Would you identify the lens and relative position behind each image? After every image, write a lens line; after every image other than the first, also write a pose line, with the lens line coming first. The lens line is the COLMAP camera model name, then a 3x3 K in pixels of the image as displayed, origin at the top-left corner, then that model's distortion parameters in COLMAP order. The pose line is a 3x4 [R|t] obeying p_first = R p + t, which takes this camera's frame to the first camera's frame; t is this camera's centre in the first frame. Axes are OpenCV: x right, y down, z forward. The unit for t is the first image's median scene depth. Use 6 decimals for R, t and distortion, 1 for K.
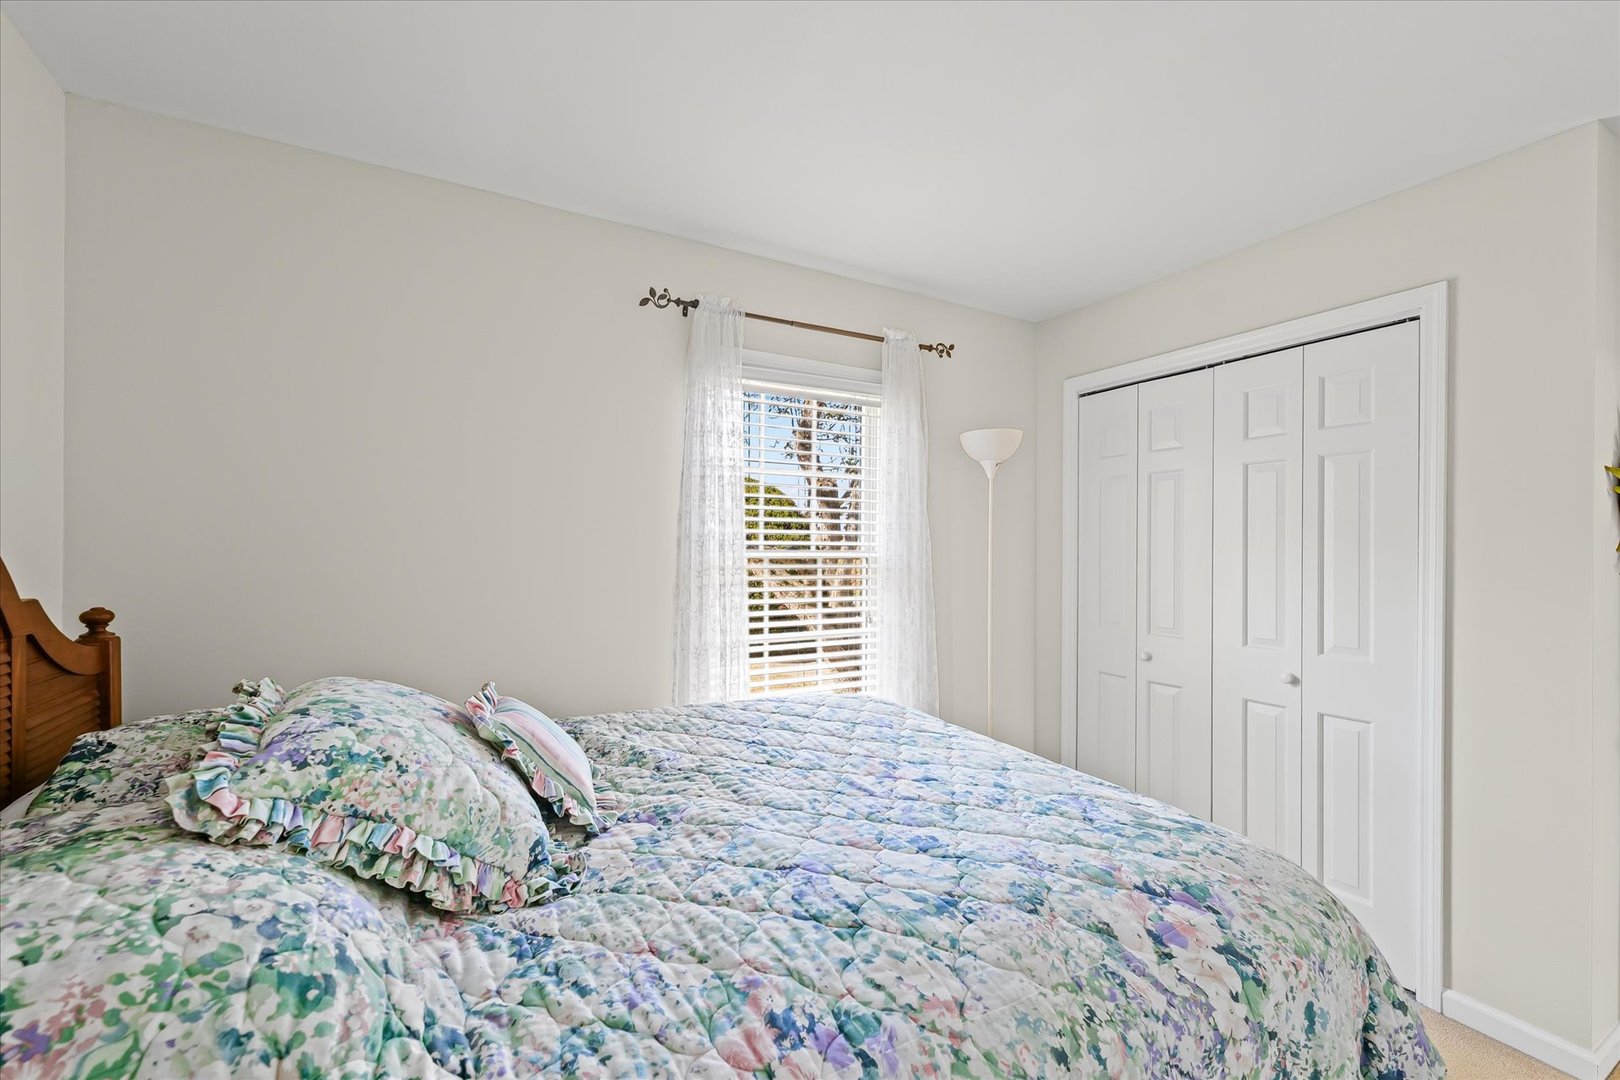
lens RADIAL K [[670.9, 0, 810.0], [0, 670.9, 540.0], [0, 0, 1]] dist [0.000089, 0.000060]
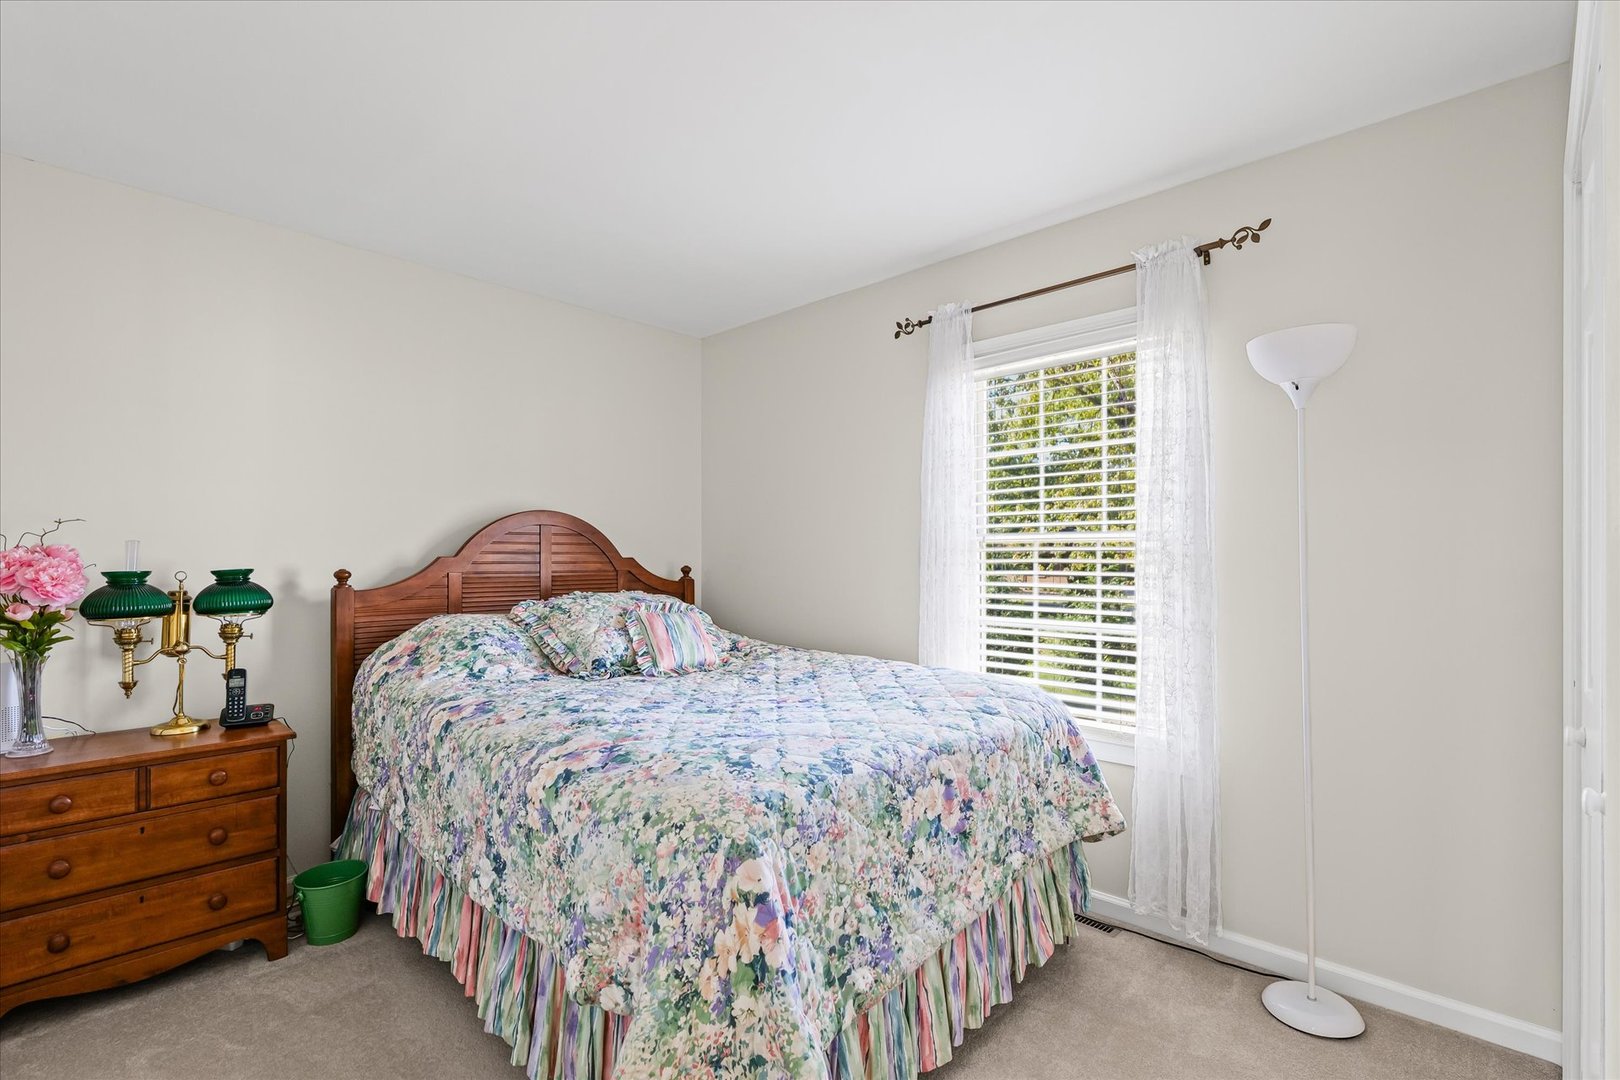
lens RADIAL K [[758.2, 0, 810.0], [0, 758.2, 540.0], [0, 0, 1]] dist [0.000366, -0.000023]
pose [[0.294891, -0.027360, -0.955139, 1.529461], [0.015257, 0.999597, -0.023923, 0.081144], [0.955409, -0.007518, 0.295190, 0.636397]]
